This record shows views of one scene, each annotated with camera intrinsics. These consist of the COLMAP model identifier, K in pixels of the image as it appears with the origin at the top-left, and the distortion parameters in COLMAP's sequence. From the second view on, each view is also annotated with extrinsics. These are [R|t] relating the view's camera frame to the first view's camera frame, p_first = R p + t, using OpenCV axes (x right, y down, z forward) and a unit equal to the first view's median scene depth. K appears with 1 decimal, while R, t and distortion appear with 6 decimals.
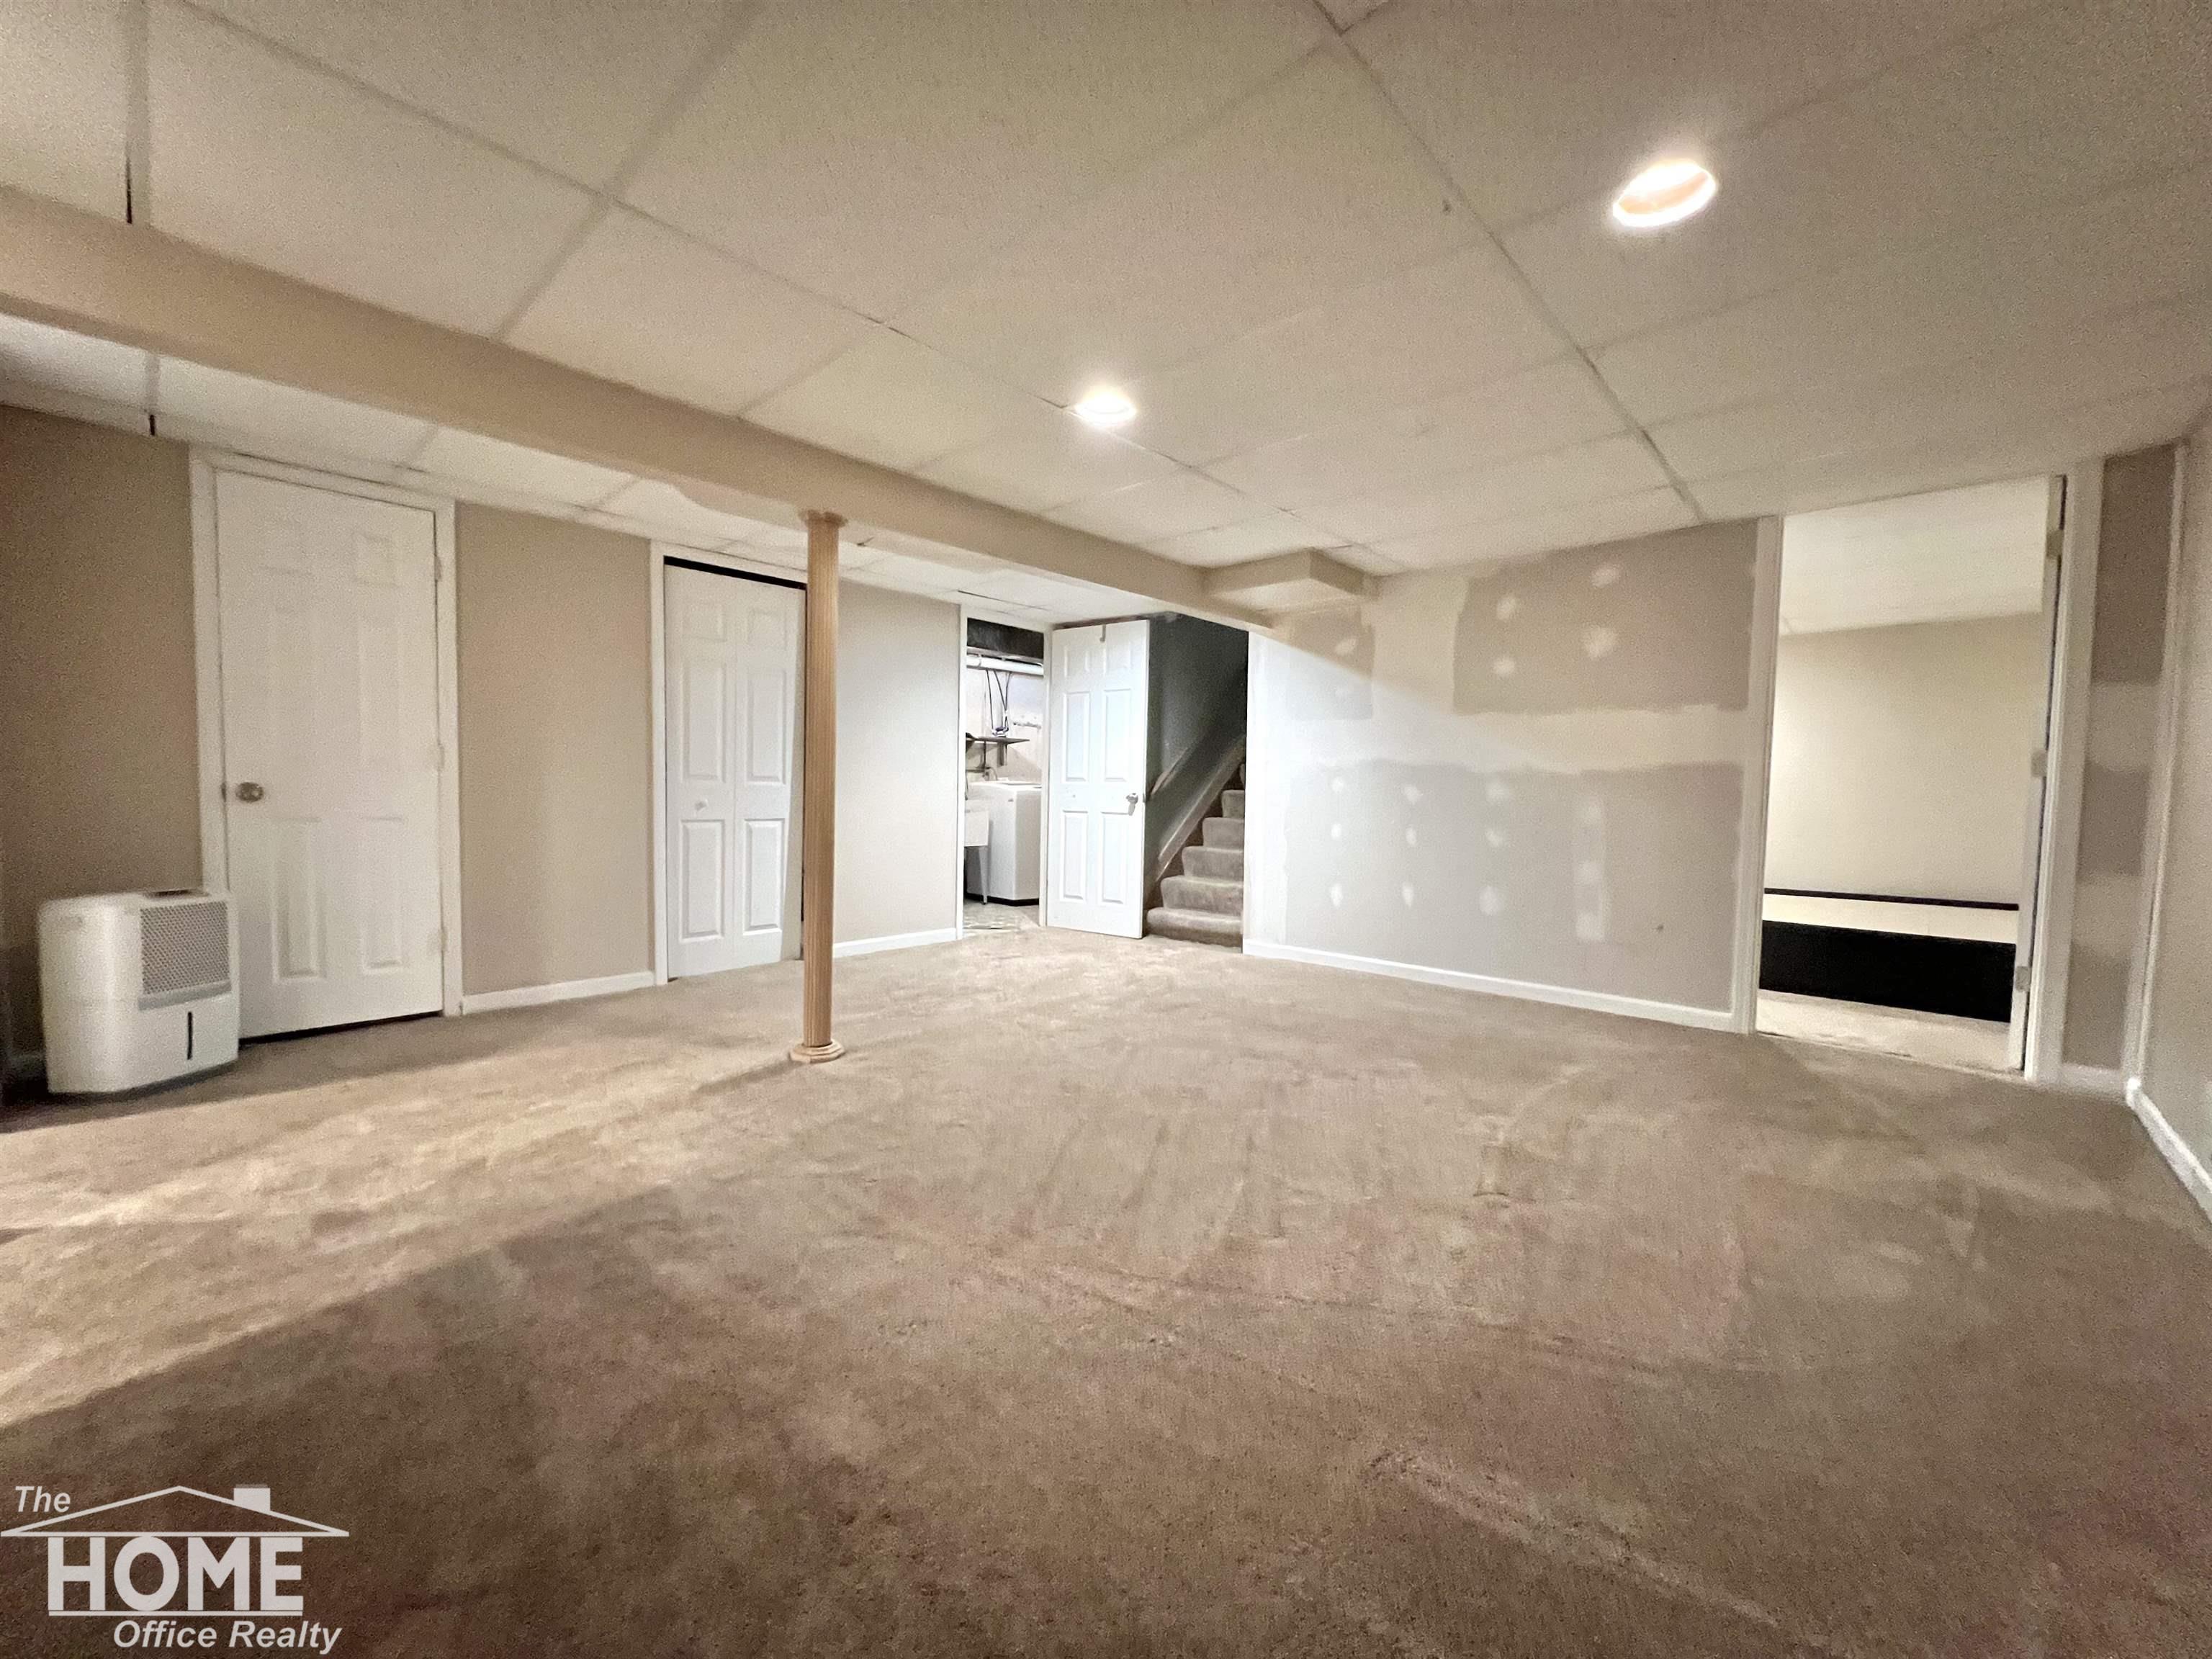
lens RADIAL K [[891.9, 0, 1107.1], [0, 891.9, 822.2], [0, 0, 1]] dist [-0.010486, -0.000246]
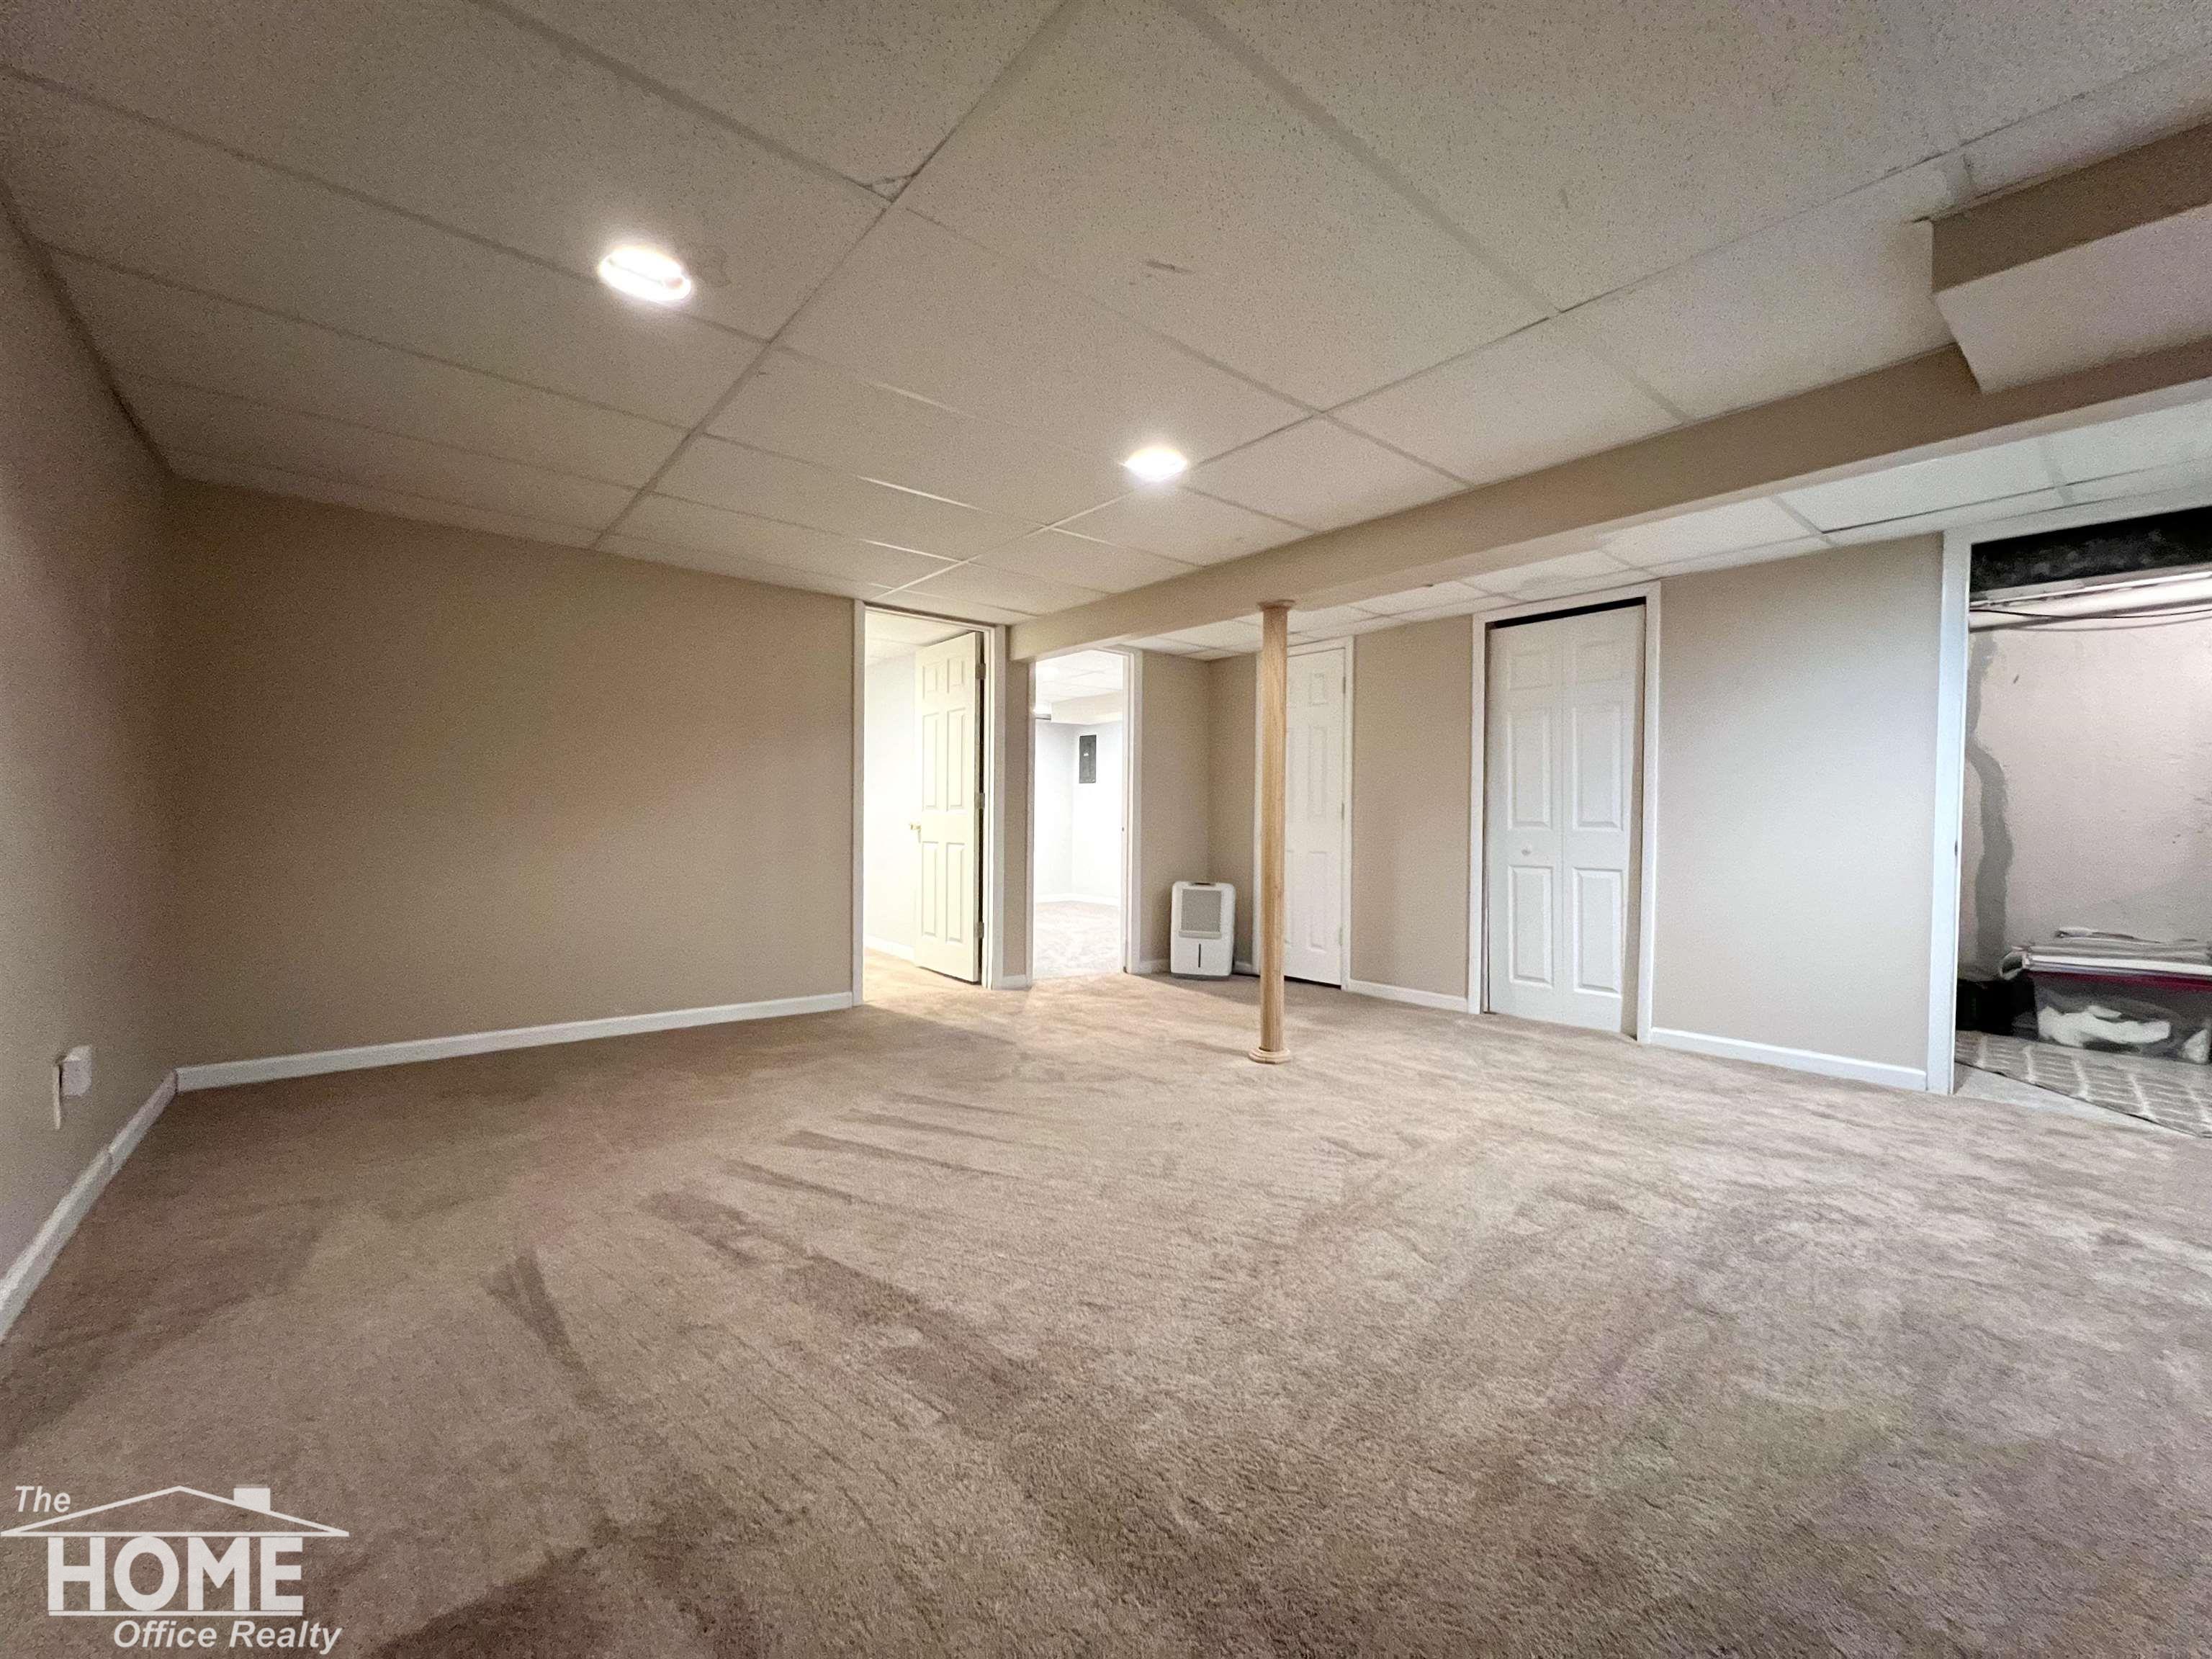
lens RADIAL K [[891.9, 0, 1103.7], [0, 891.9, 828.2], [0, 0, 1]] dist [-0.010486, -0.000246]
pose [[-0.136687, -0.004058, -0.990606, 0.633766], [-0.045744, 0.998951, 0.002220, -0.026340], [0.989558, 0.045617, -0.136729, 0.670503]]
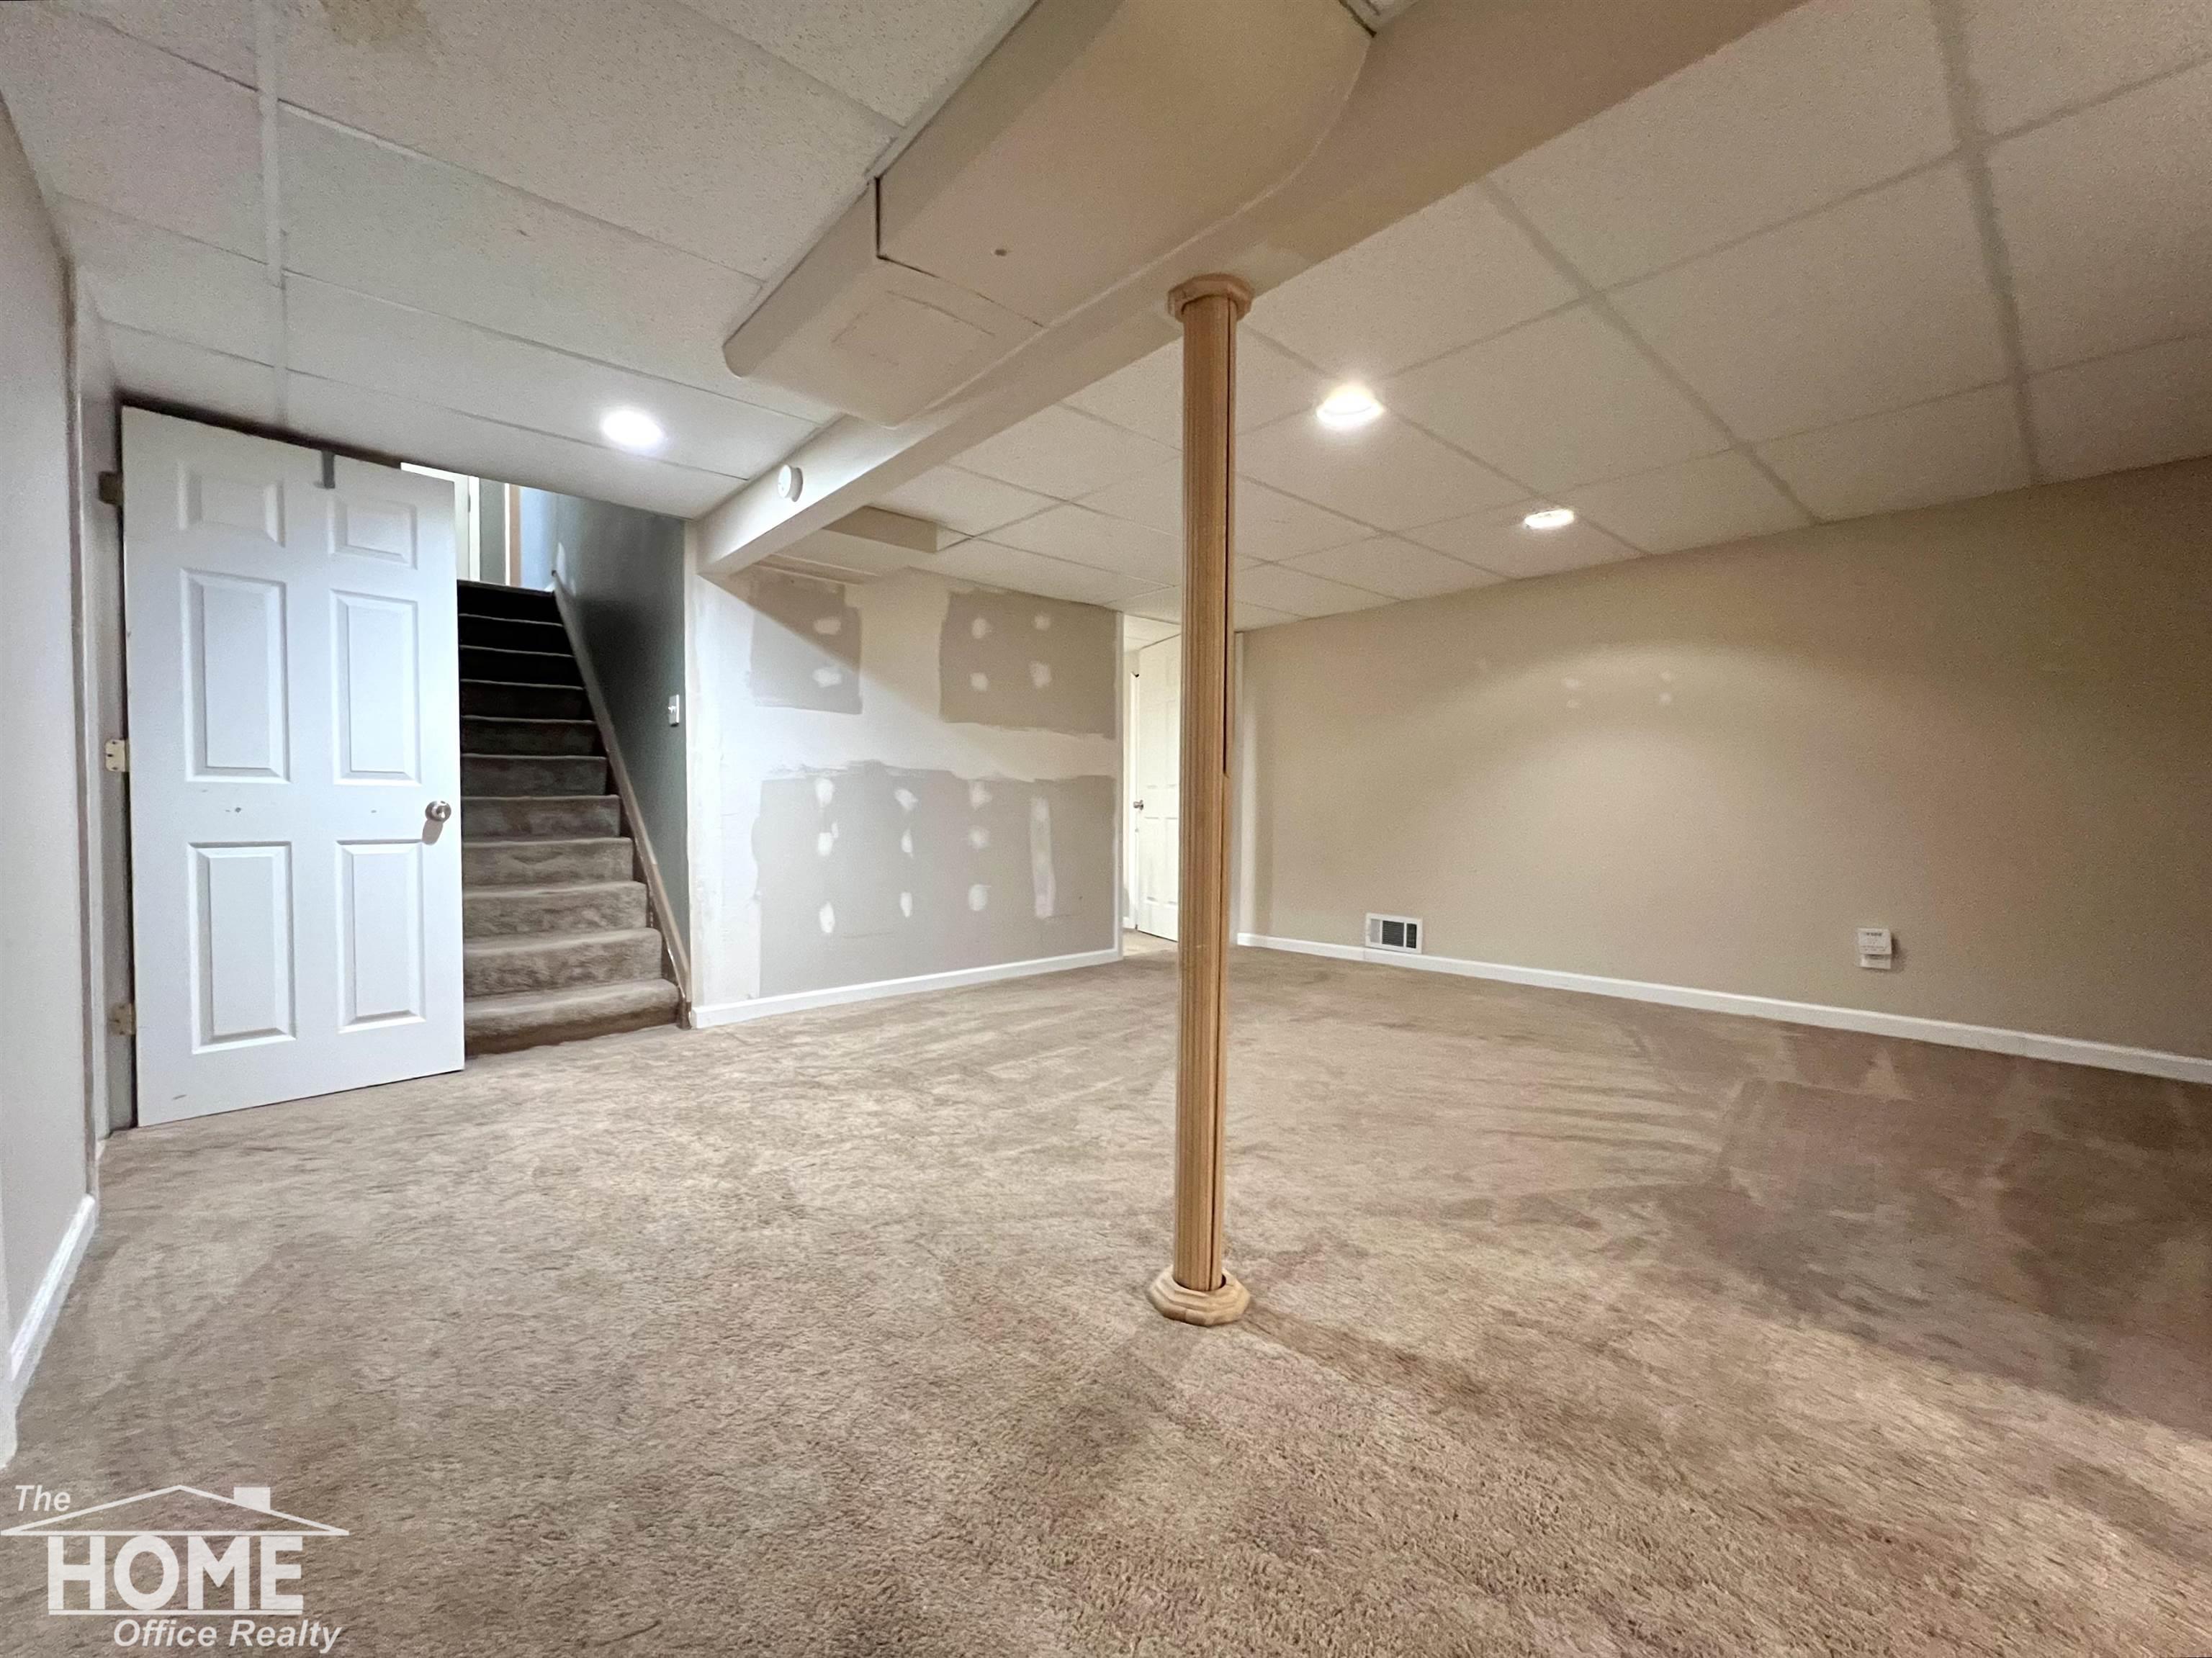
lens RADIAL K [[891.8, 0, 1104.8], [0, 891.8, 838.6], [0, 0, 1]] dist [-0.010486, -0.000246]
pose [[0.078940, -0.052419, 0.995500, -0.607154], [0.033319, 0.998197, 0.049919, -0.030719], [-0.996322, 0.029228, 0.080544, 0.726362]]
